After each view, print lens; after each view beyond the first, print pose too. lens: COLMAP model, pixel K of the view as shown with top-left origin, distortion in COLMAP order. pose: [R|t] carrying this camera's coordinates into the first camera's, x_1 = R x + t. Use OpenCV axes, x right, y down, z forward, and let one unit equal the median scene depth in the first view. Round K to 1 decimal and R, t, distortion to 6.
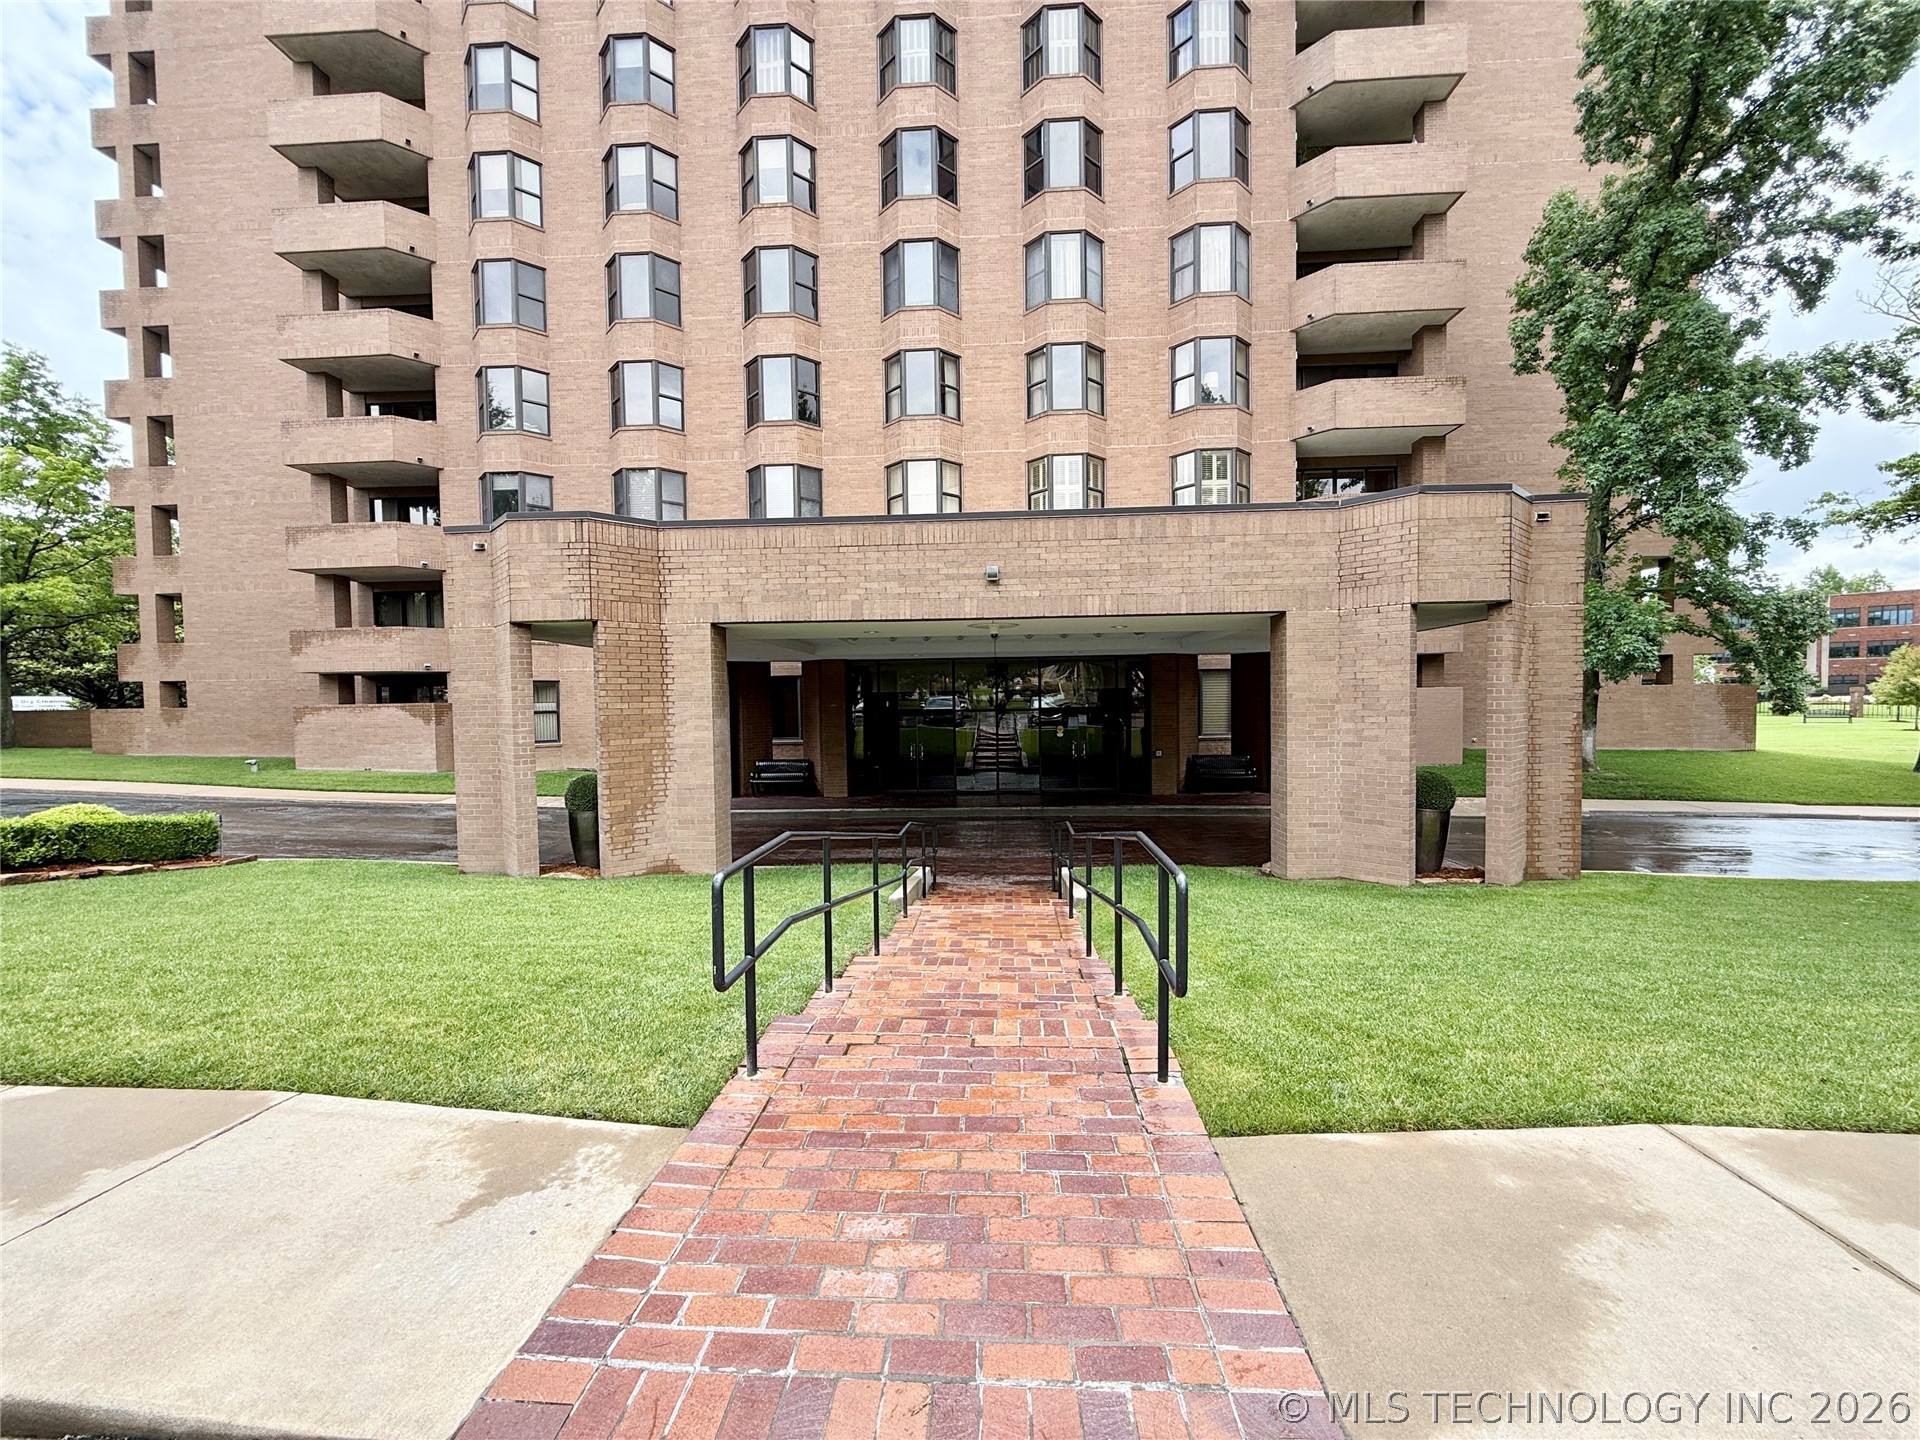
lens RADIAL K [[763.5, 0, 955.6], [0, 763.5, 724.6], [0, 0, 1]] dist [-0.000374, 0.000187]
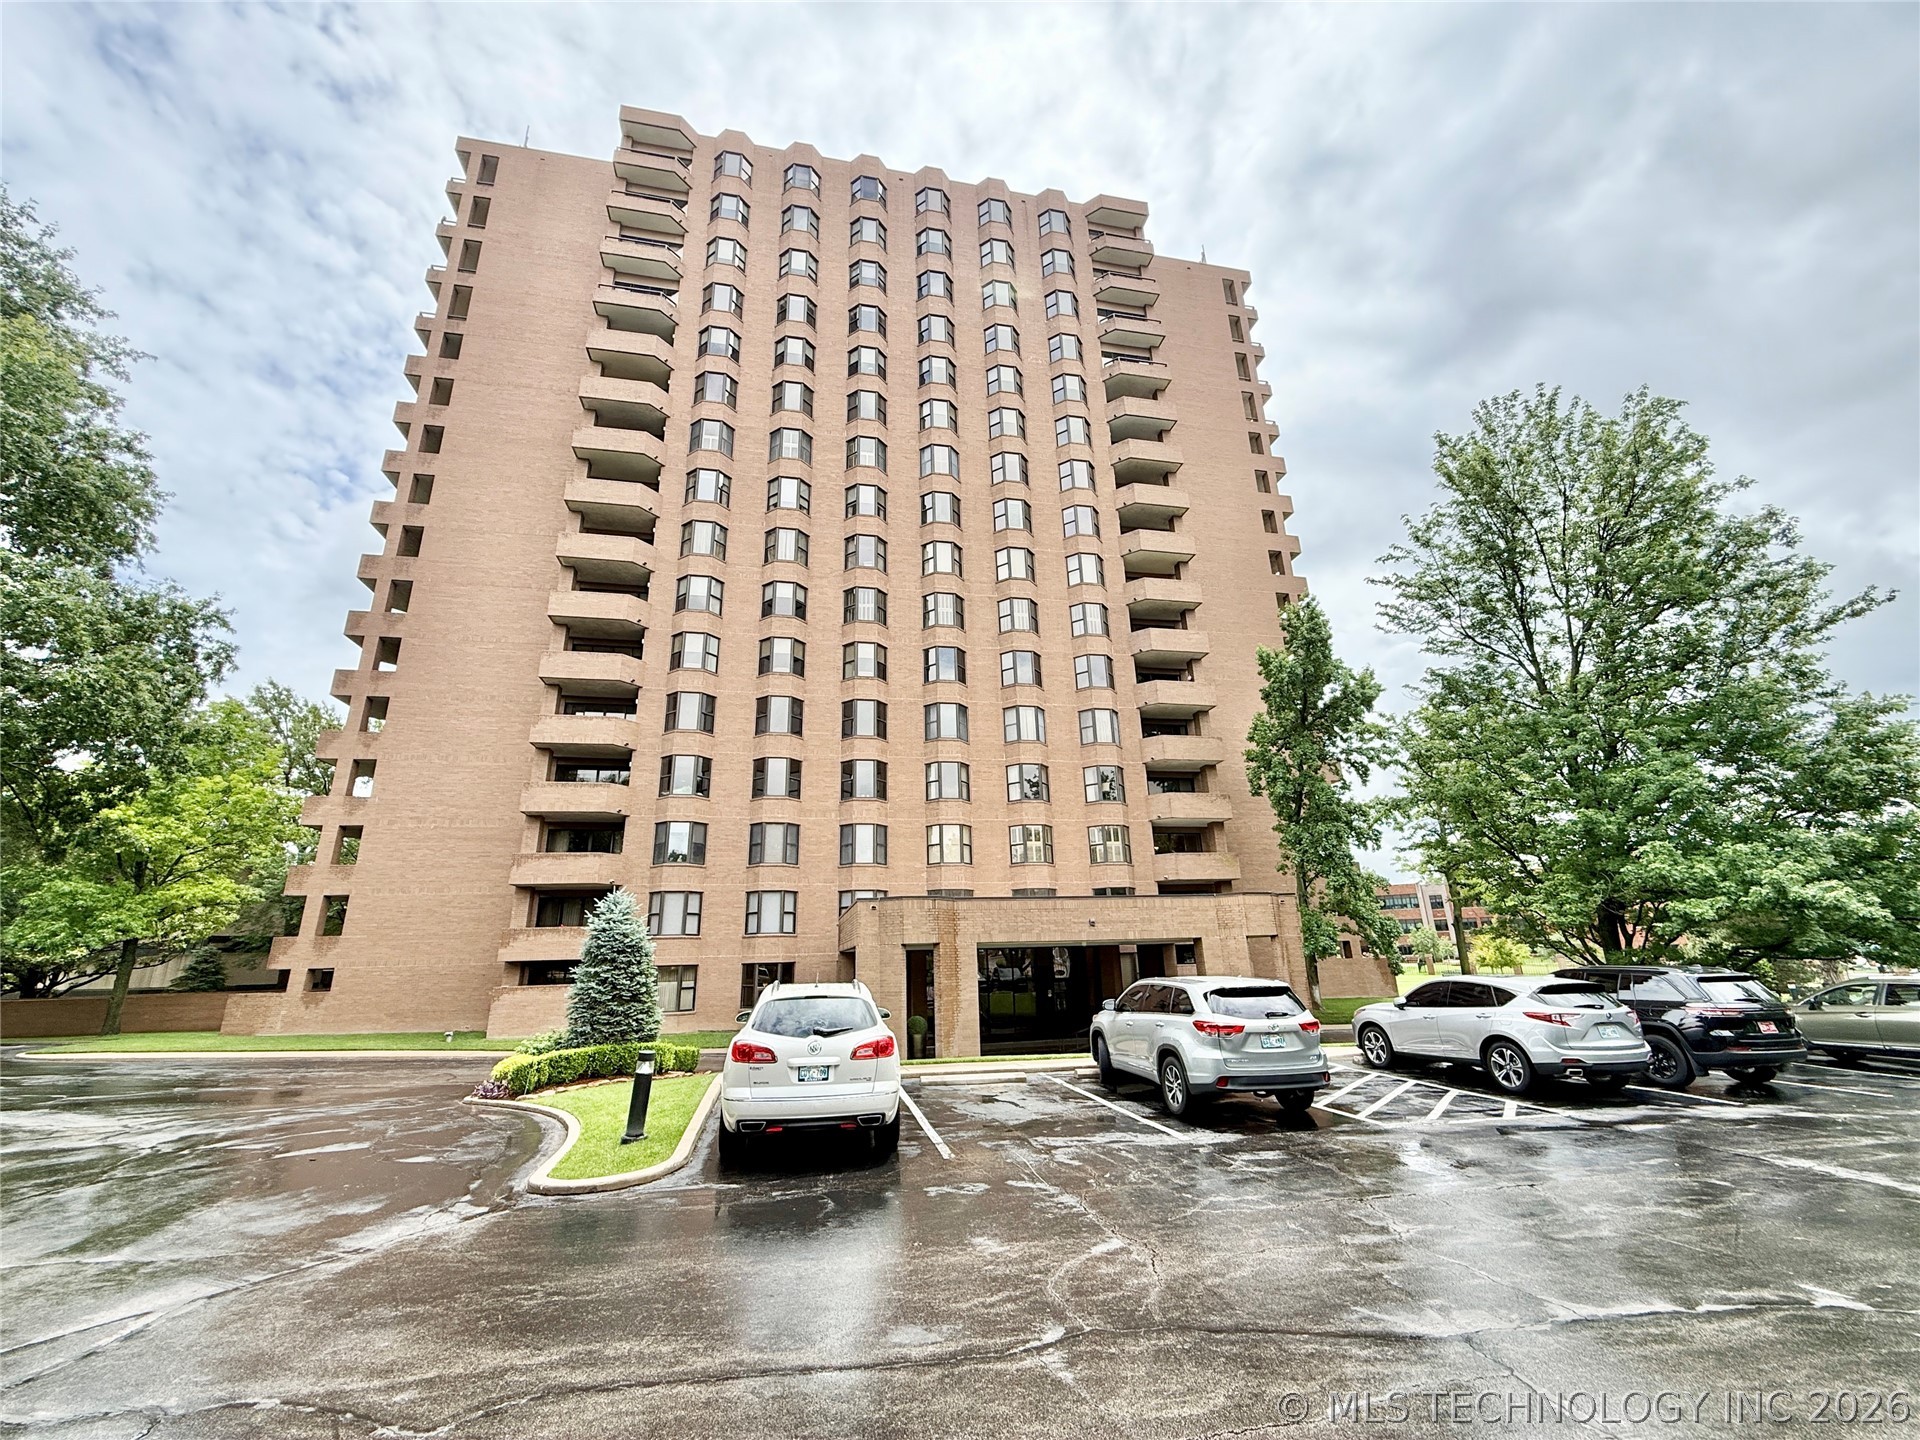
lens RADIAL K [[763.5, 0, 955.6], [0, 763.5, 724.6], [0, 0, 1]] dist [-0.000374, 0.000187]
pose [[0.965926, 0.065016, 0.250519, -0.486716], [0.022752, 0.942857, -0.332421, 0.004731], [-0.257817, 0.326794, 0.909250, -0.622836]]
